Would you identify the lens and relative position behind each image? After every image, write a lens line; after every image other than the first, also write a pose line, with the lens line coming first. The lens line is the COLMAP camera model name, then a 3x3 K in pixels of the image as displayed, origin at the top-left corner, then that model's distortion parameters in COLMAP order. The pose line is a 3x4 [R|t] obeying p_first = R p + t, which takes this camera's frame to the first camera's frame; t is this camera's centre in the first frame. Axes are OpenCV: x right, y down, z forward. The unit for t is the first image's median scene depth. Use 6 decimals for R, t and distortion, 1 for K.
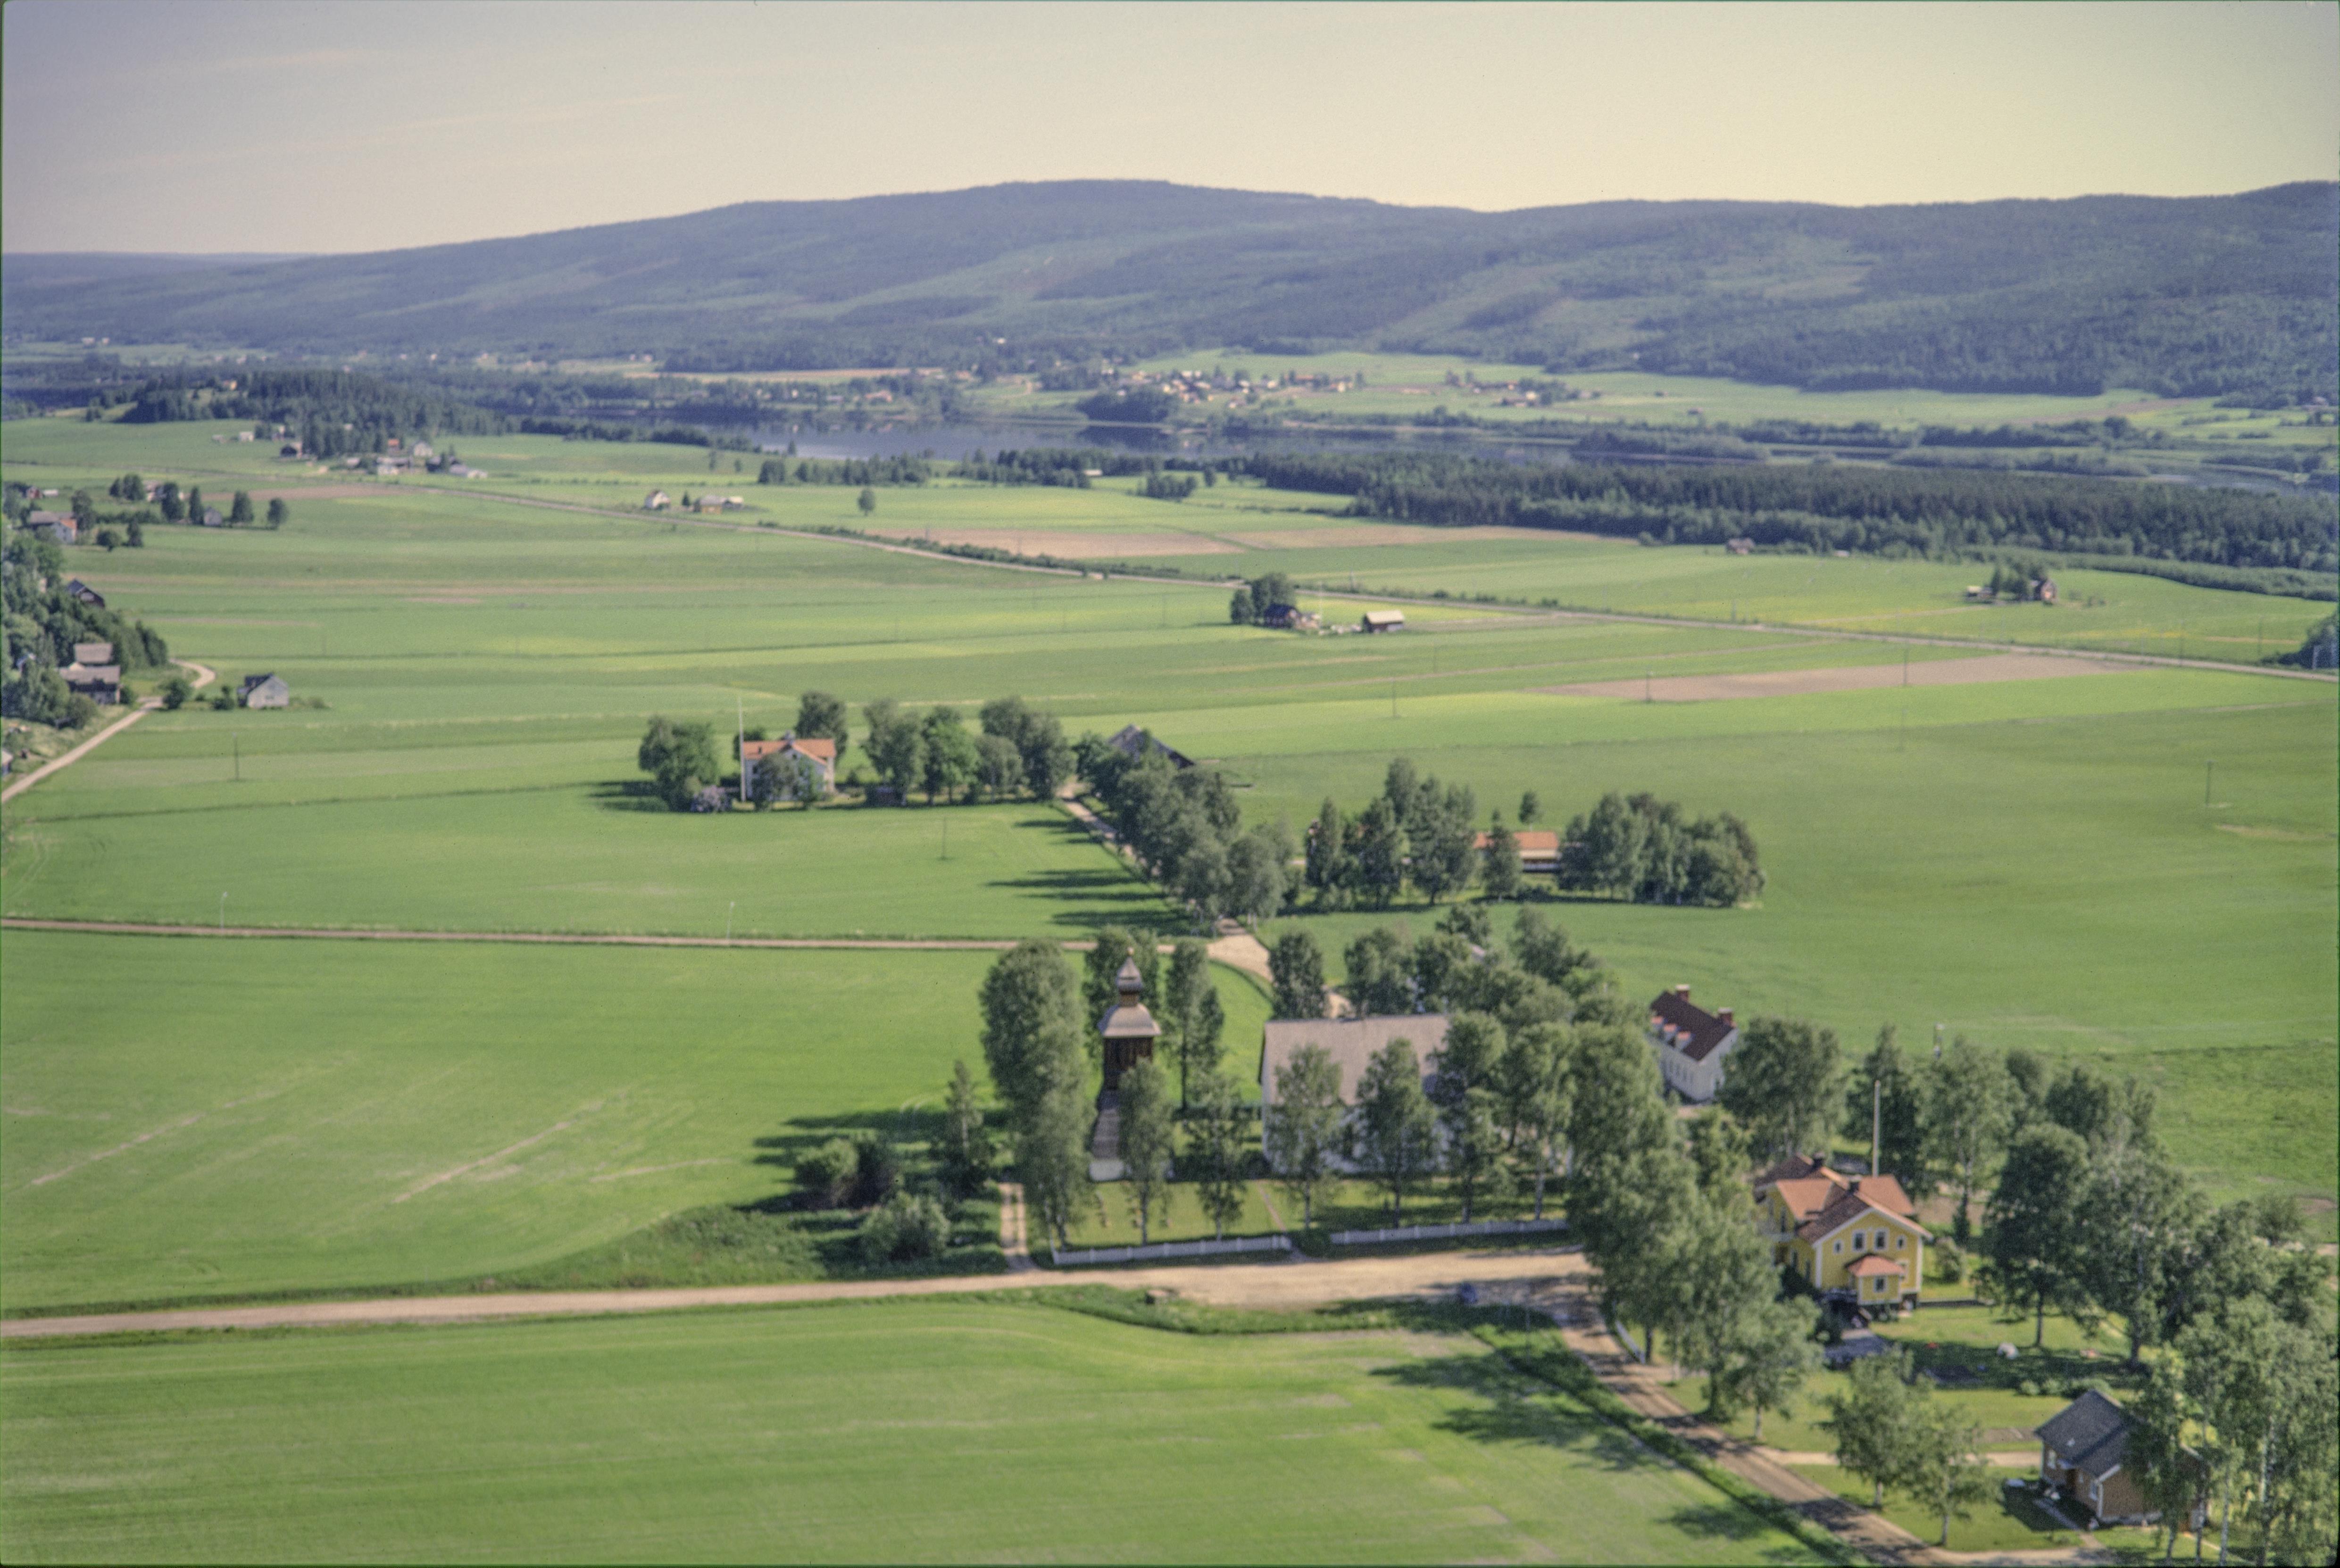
lens RADIAL K [[3333.4, 0, 1170.0], [0, 3333.4, 784.0], [0, 0, 1]] dist [-0.075257, 0.011619]
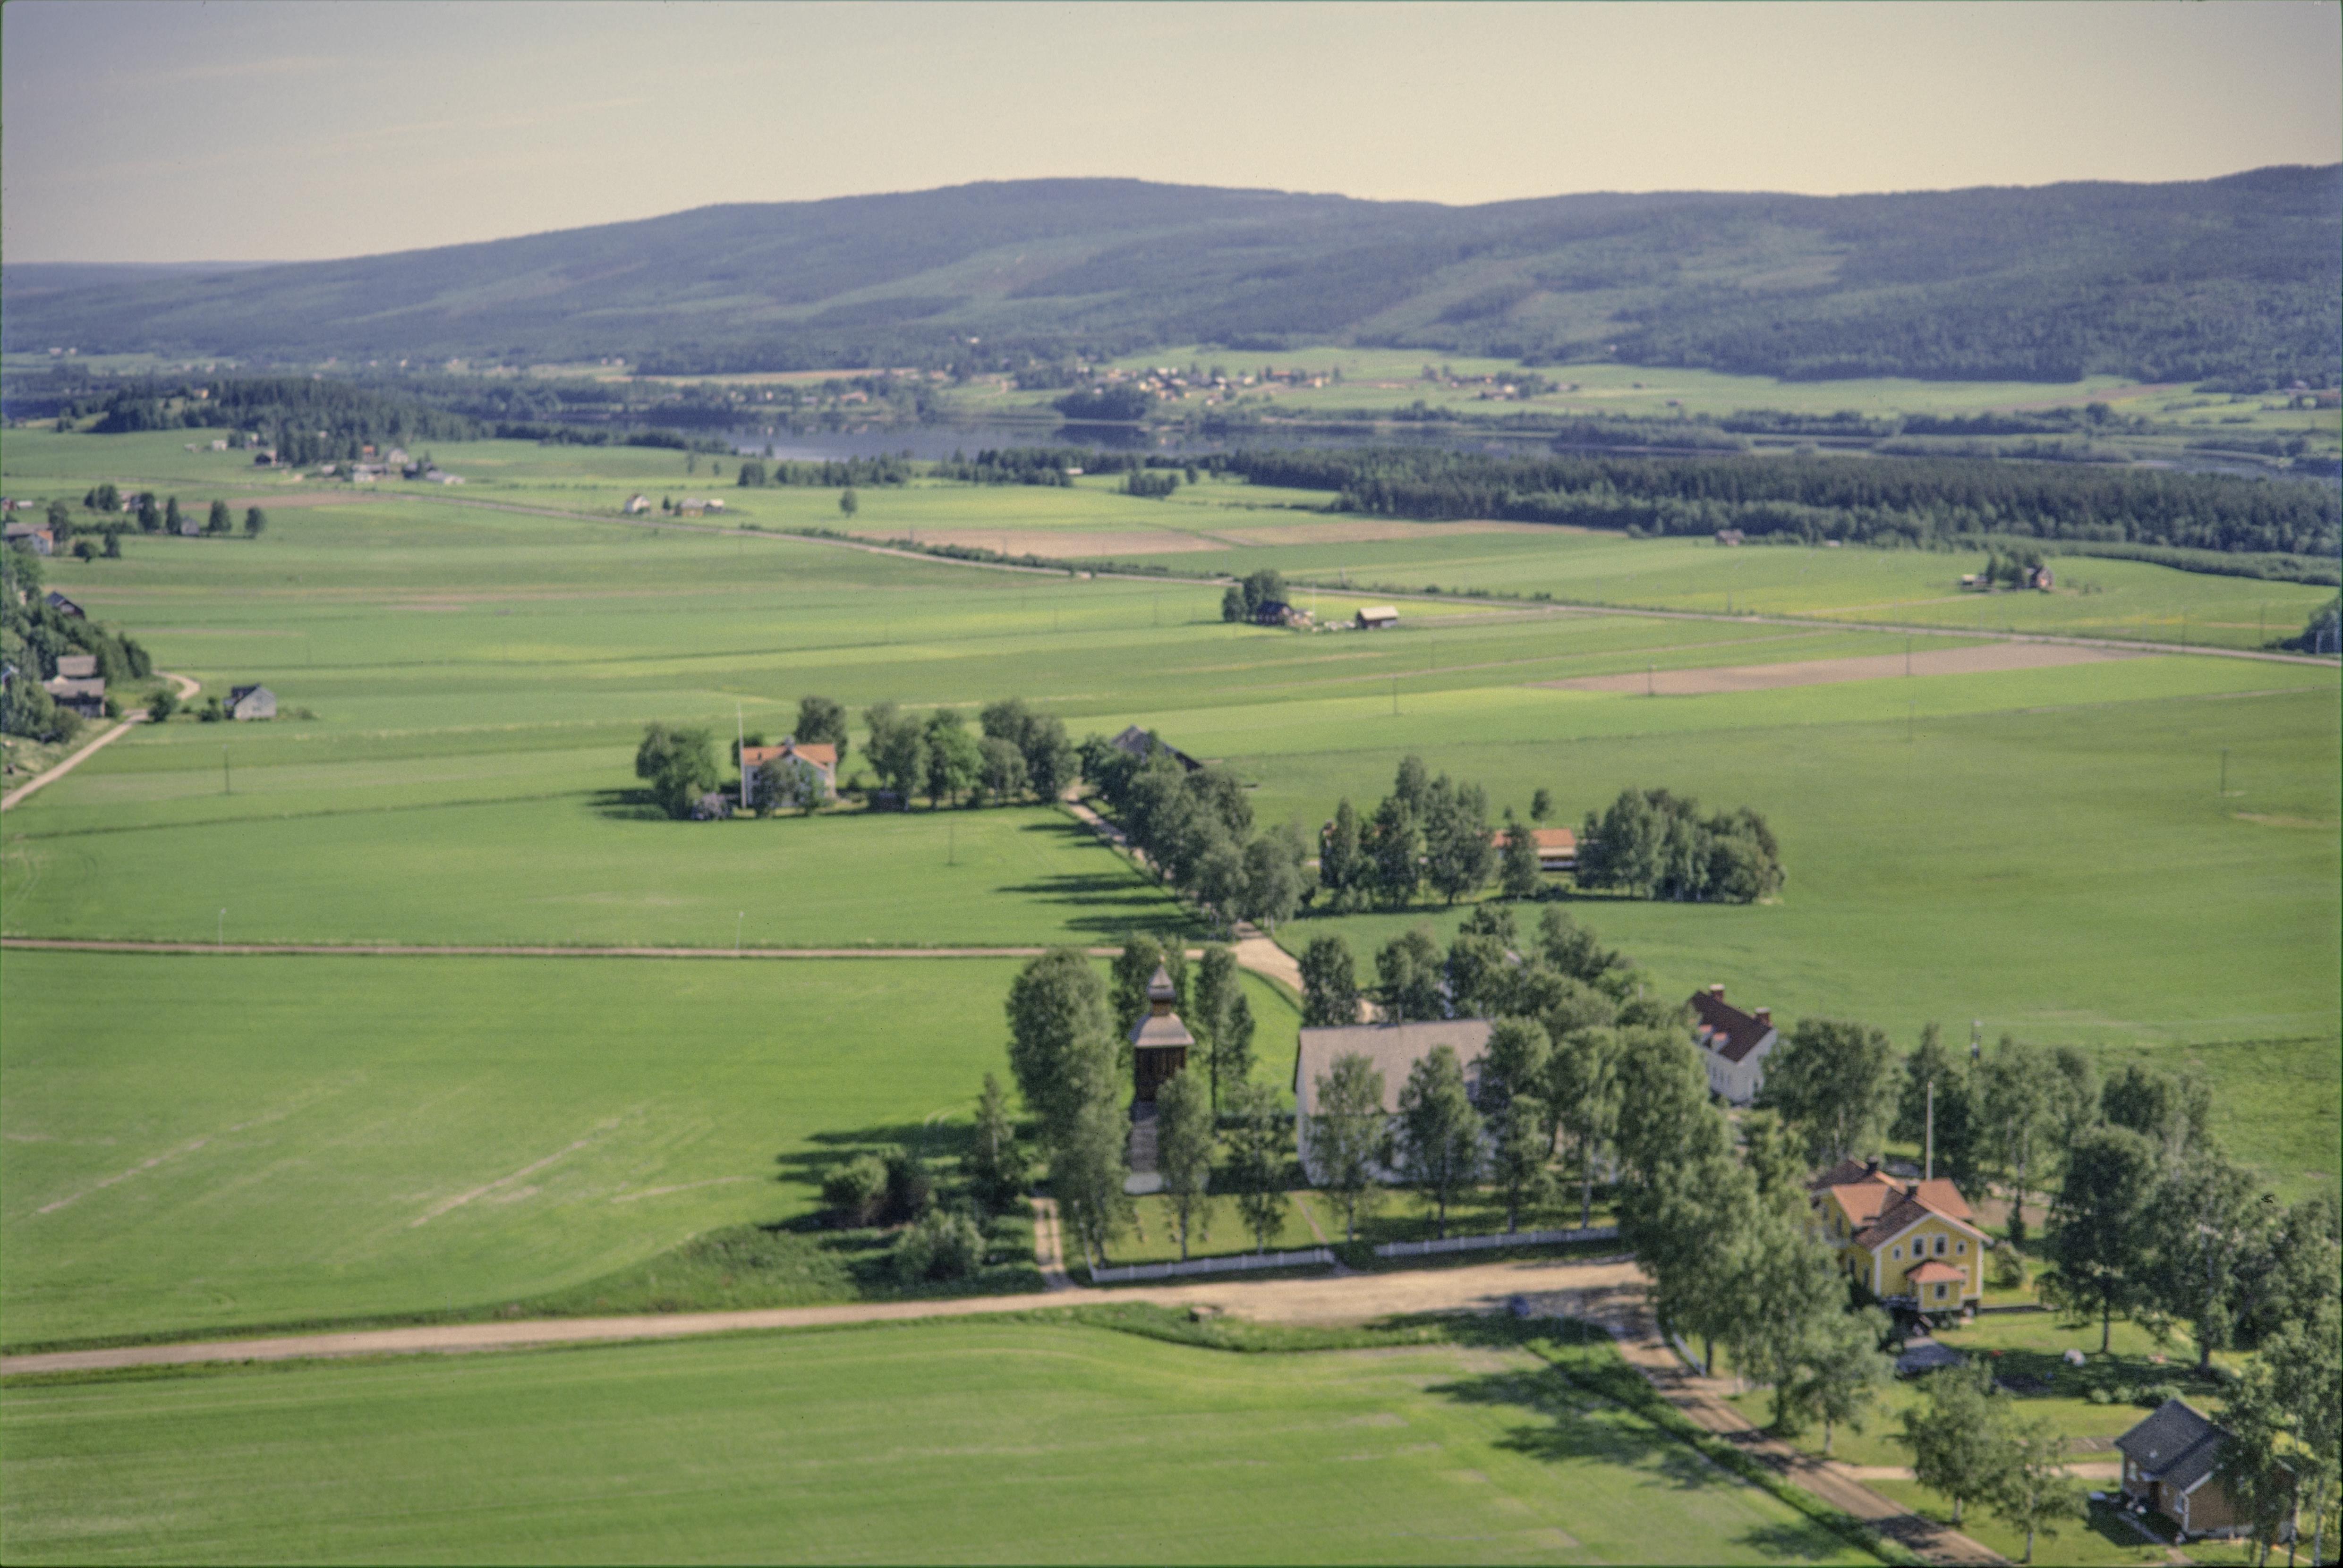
lens RADIAL K [[3331.1, 0, 1171.5], [0, 3331.1, 784.0], [0, 0, 1]] dist [-0.070888, -0.006699]
pose [[0.999875, -0.012699, 0.009452, -0.010567], [0.012692, 0.999919, 0.000737, -0.001107], [-0.009460, -0.000617, 0.999955, 0.013848]]
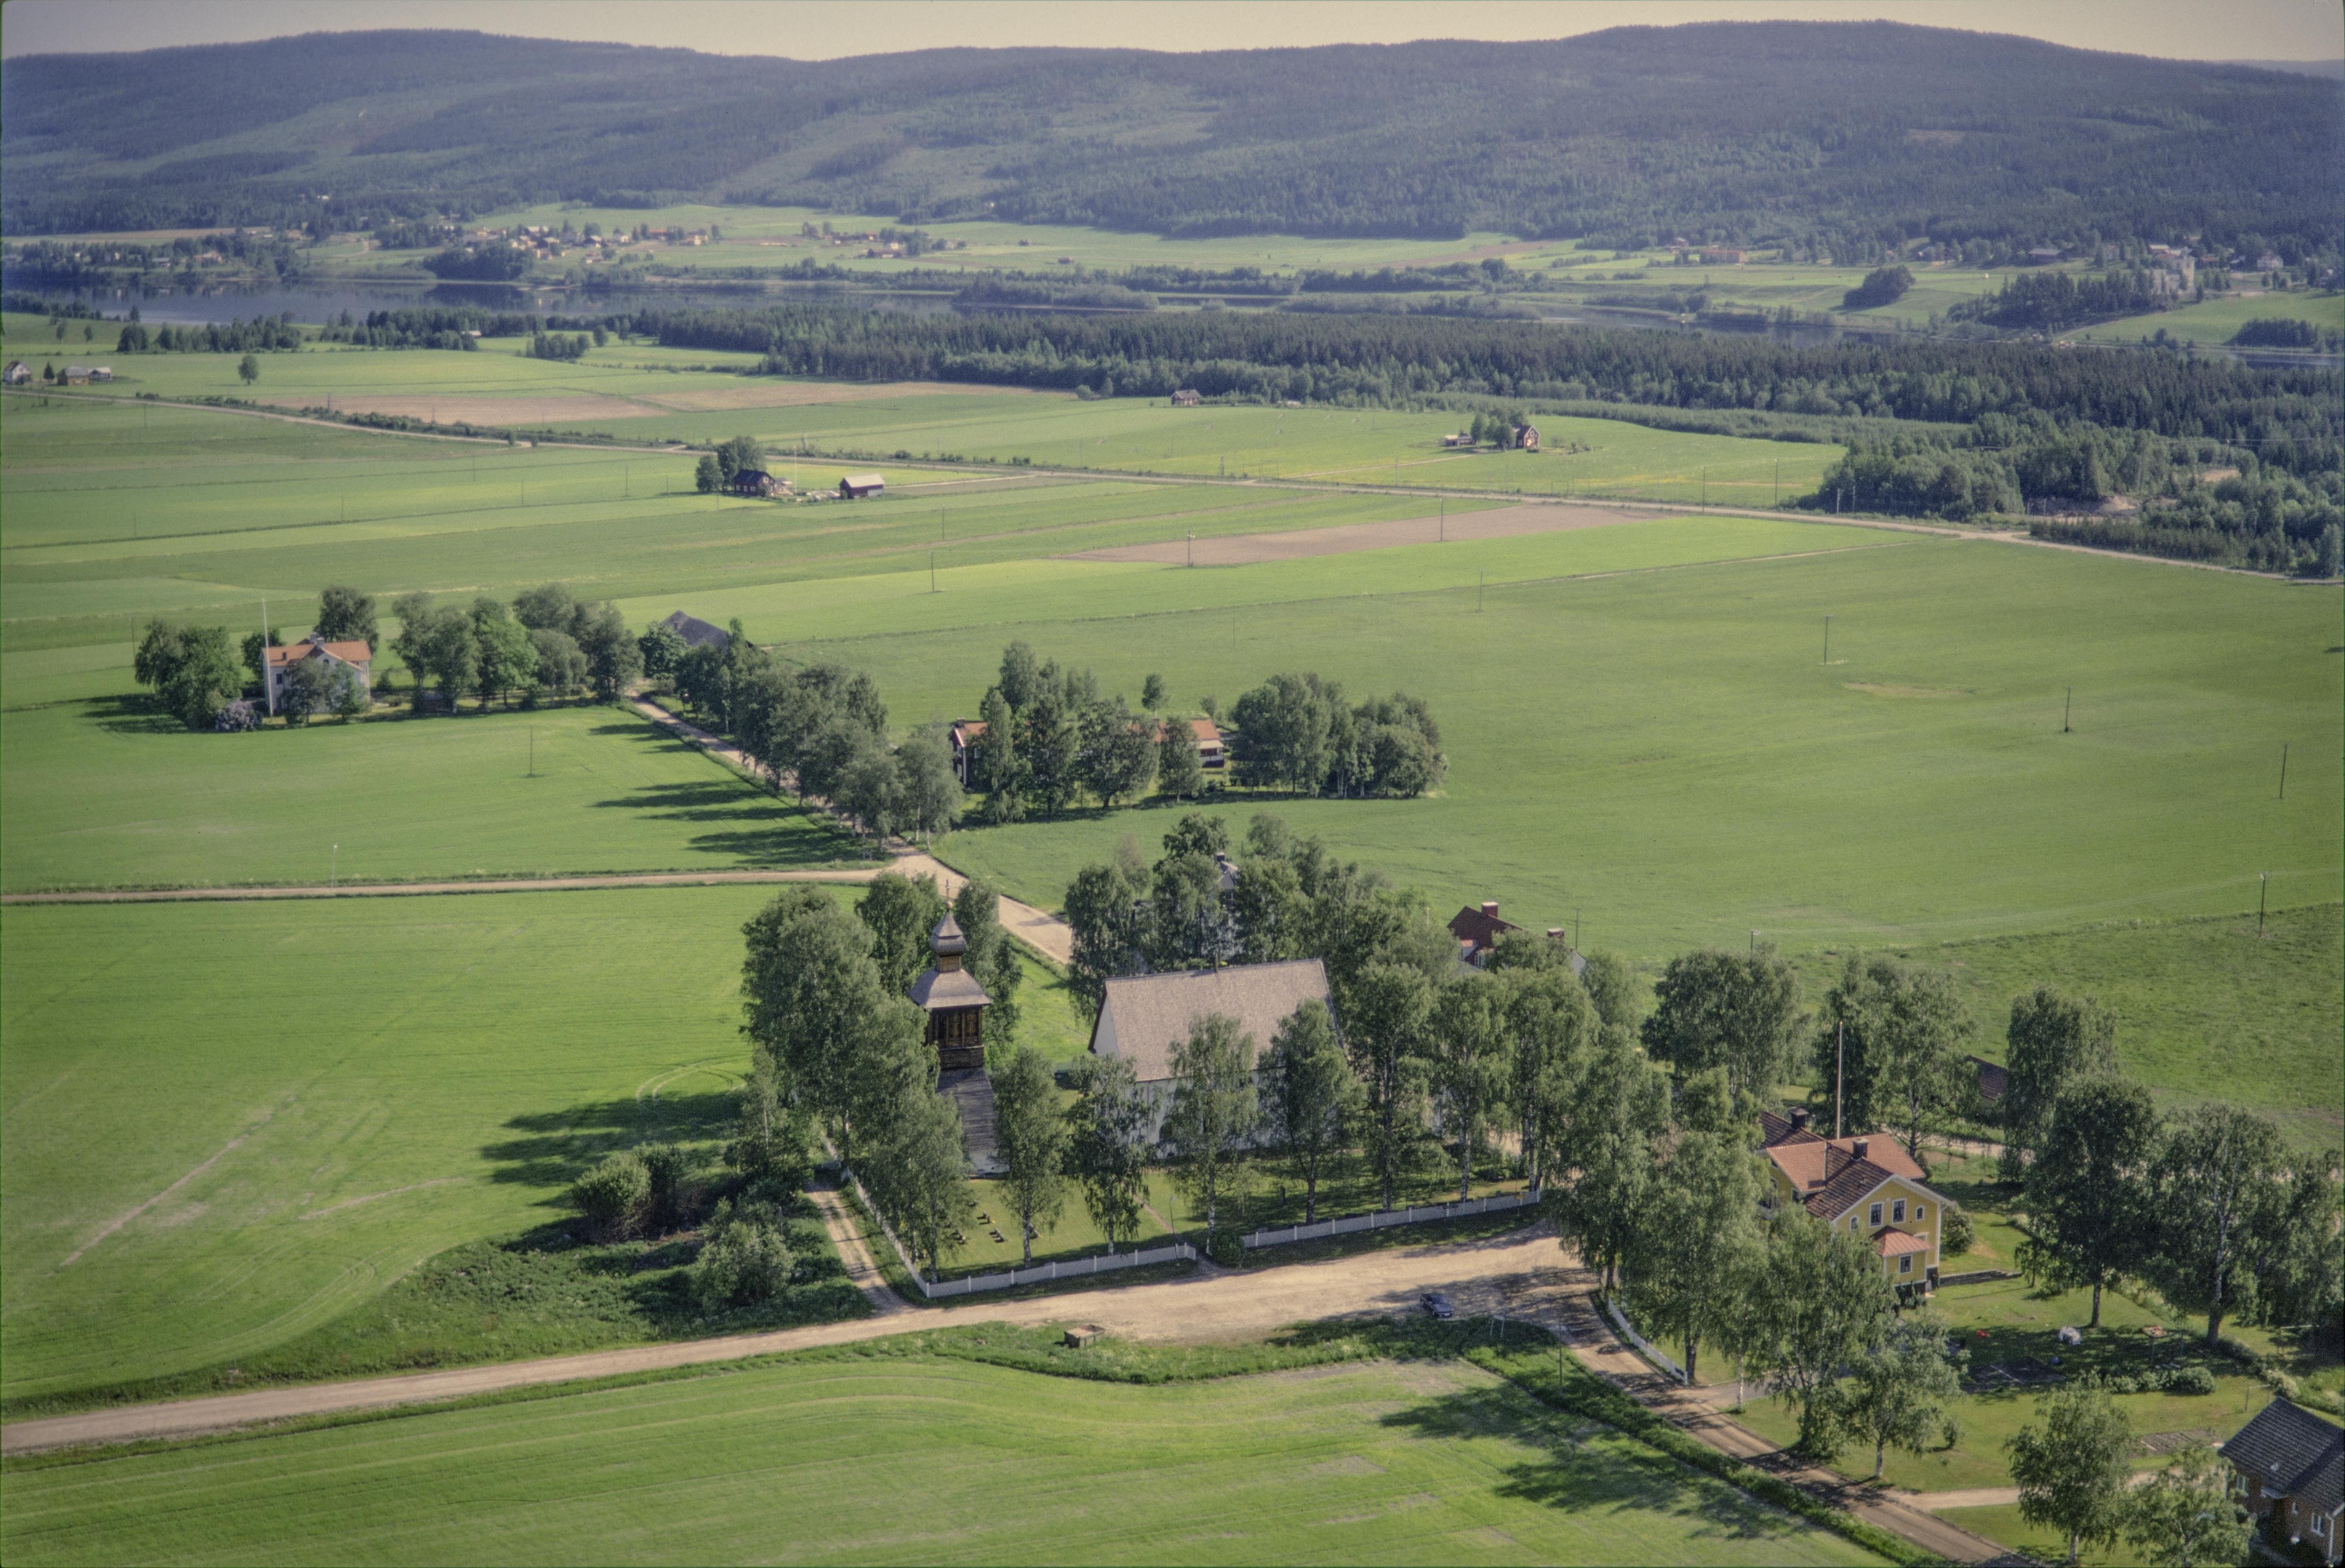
lens RADIAL K [[3289.2, 0, 1040.6], [0, 3289.2, 777.6], [0, 0, 1]] dist [-0.075364, 0.023741]
pose [[0.983240, -0.039833, 0.177911, -0.080849], [0.032144, 0.998429, 0.045895, -0.011248], [-0.179459, -0.039407, 0.982976, 0.112323]]
